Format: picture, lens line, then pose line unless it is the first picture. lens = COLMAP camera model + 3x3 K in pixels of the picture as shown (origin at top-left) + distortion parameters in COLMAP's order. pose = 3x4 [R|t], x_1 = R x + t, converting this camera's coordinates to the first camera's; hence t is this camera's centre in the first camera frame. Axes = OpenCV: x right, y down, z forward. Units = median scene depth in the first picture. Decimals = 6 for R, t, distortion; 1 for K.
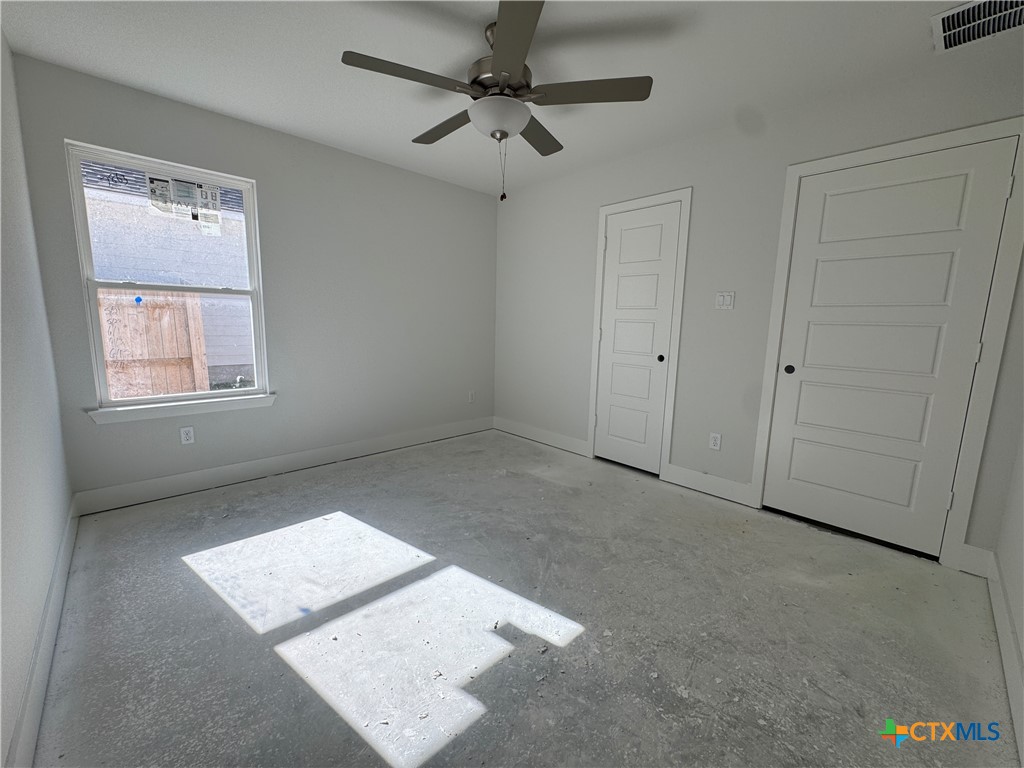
lens RADIAL K [[410.5, 0, 514.7], [0, 410.5, 382.8], [0, 0, 1]] dist [-0.004253, 0.000679]
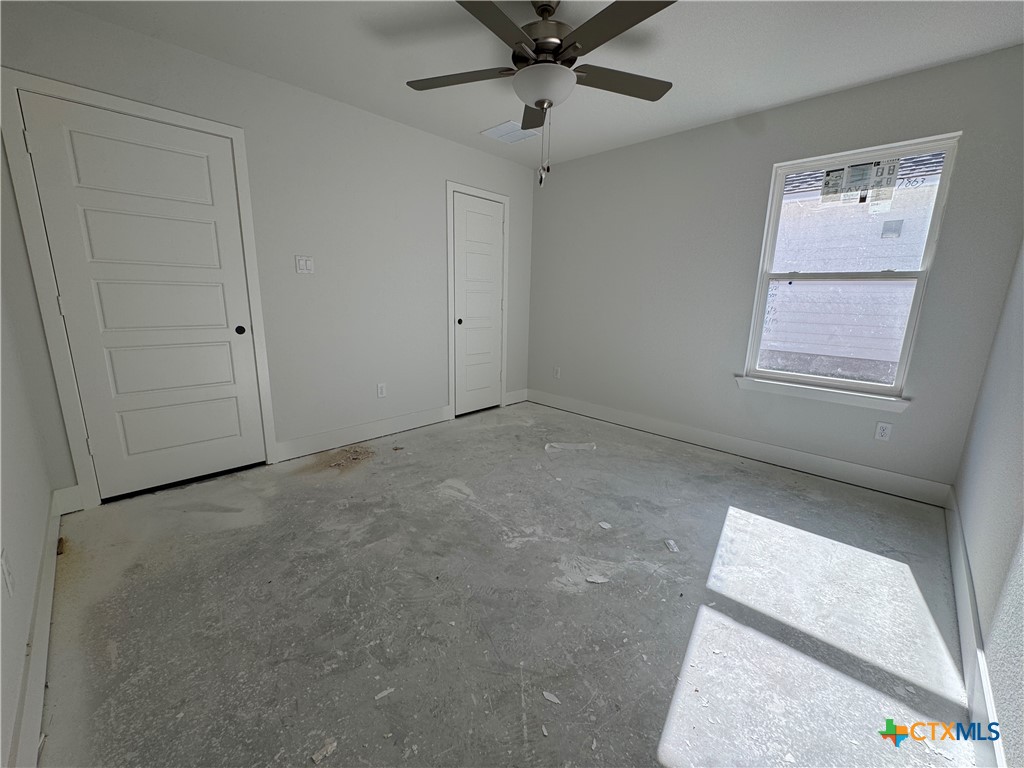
lens RADIAL K [[410.5, 0, 514.7], [0, 410.5, 382.8], [0, 0, 1]] dist [-0.004253, 0.000679]
pose [[0.024535, 0.180141, -0.983335, 0.222052], [-0.159107, 0.971797, 0.174057, -0.024959], [0.986956, 0.152185, 0.052505, 0.211378]]
